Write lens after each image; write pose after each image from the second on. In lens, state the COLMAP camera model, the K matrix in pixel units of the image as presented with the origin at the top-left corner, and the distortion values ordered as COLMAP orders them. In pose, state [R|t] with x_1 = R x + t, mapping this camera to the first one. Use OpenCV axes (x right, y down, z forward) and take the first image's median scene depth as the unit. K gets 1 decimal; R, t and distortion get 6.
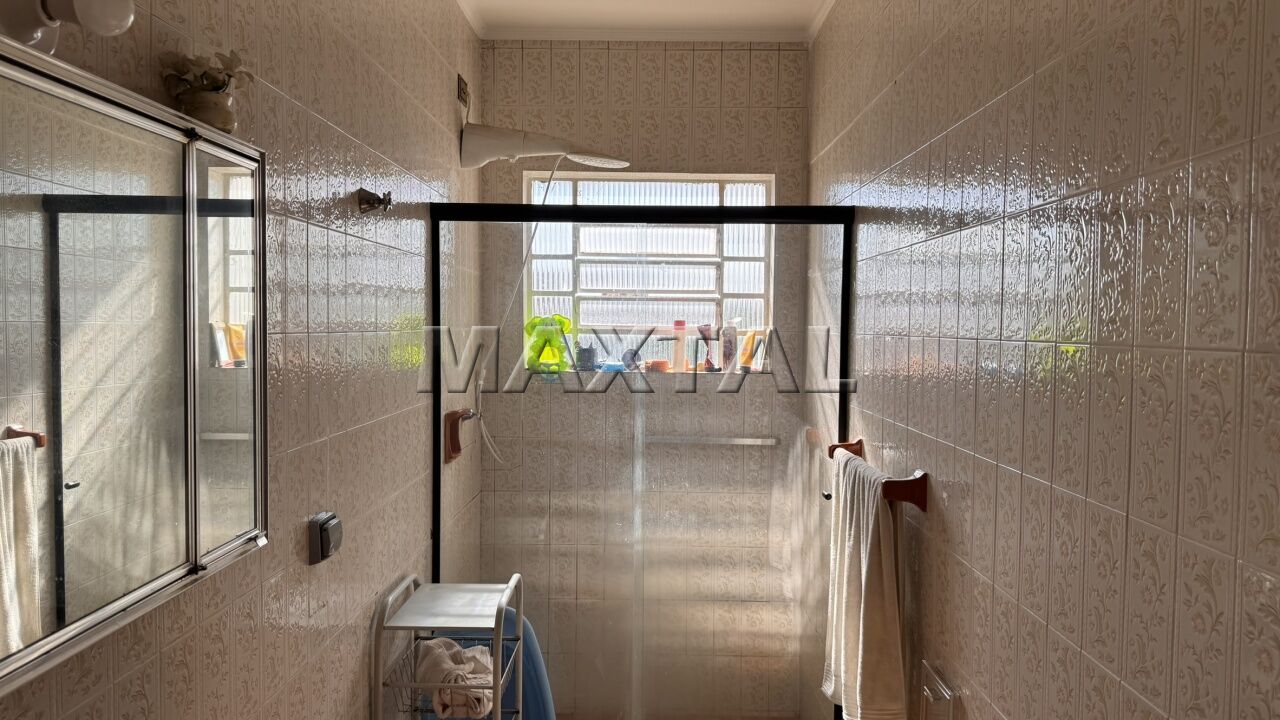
lens RADIAL K [[898.0, 0, 645.8], [0, 898.0, 360.9], [0, 0, 1]] dist [0.095223, -0.139843]
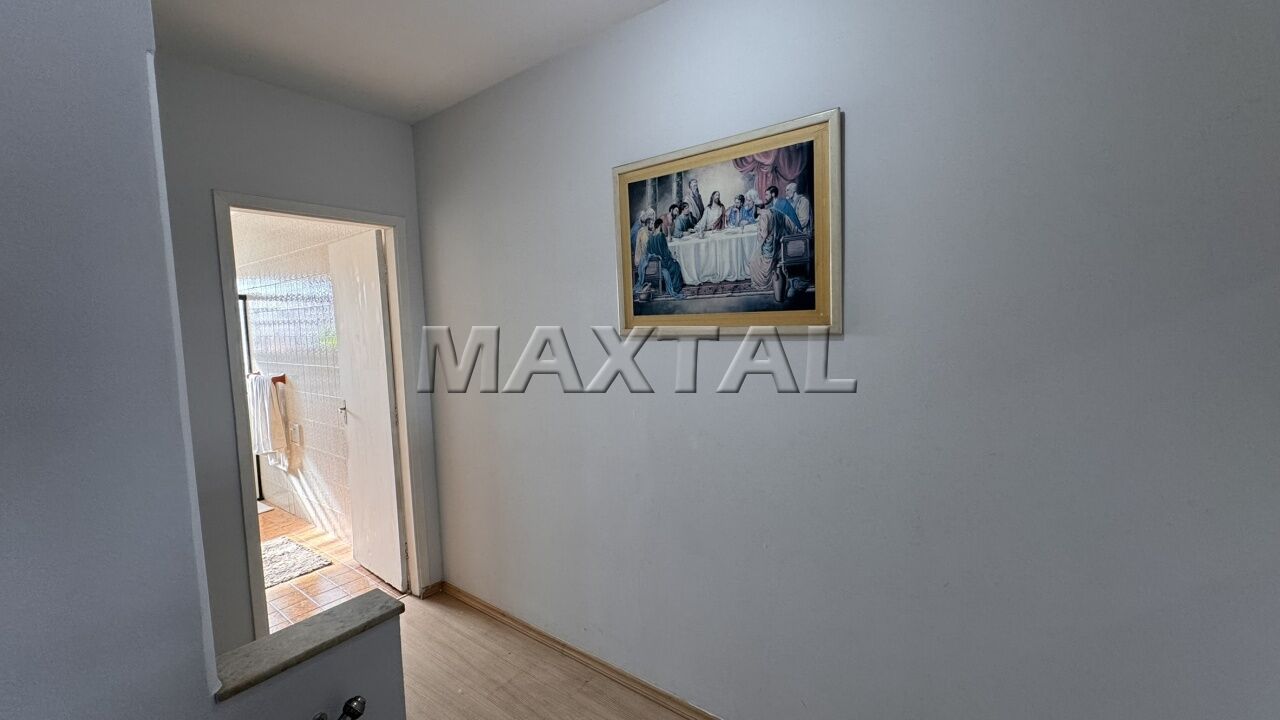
lens RADIAL K [[507.6, 0, 640.5], [0, 507.6, 358.1], [0, 0, 1]] dist [-0.001646, 0.000121]
pose [[0.593015, -0.093762, 0.799714, -0.340958], [0.080633, 0.995120, 0.056880, 0.046837], [-0.801144, 0.030753, 0.597681, -0.998222]]
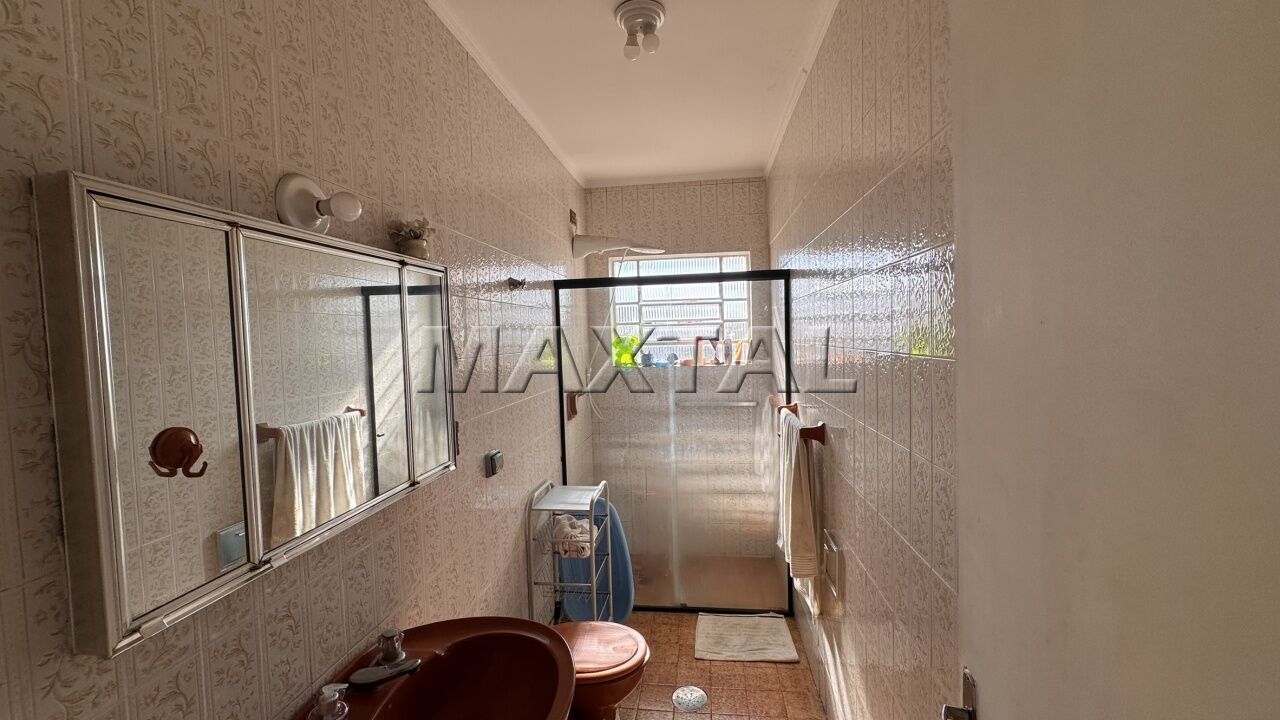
lens RADIAL K [[507.6, 0, 640.5], [0, 507.6, 358.1], [0, 0, 1]] dist [-0.001646, 0.000121]
pose [[0.992270, -0.033496, -0.119495, 0.058274], [0.034129, 0.999412, 0.003249, -0.012940], [0.119316, -0.007303, 0.992830, -0.011147]]
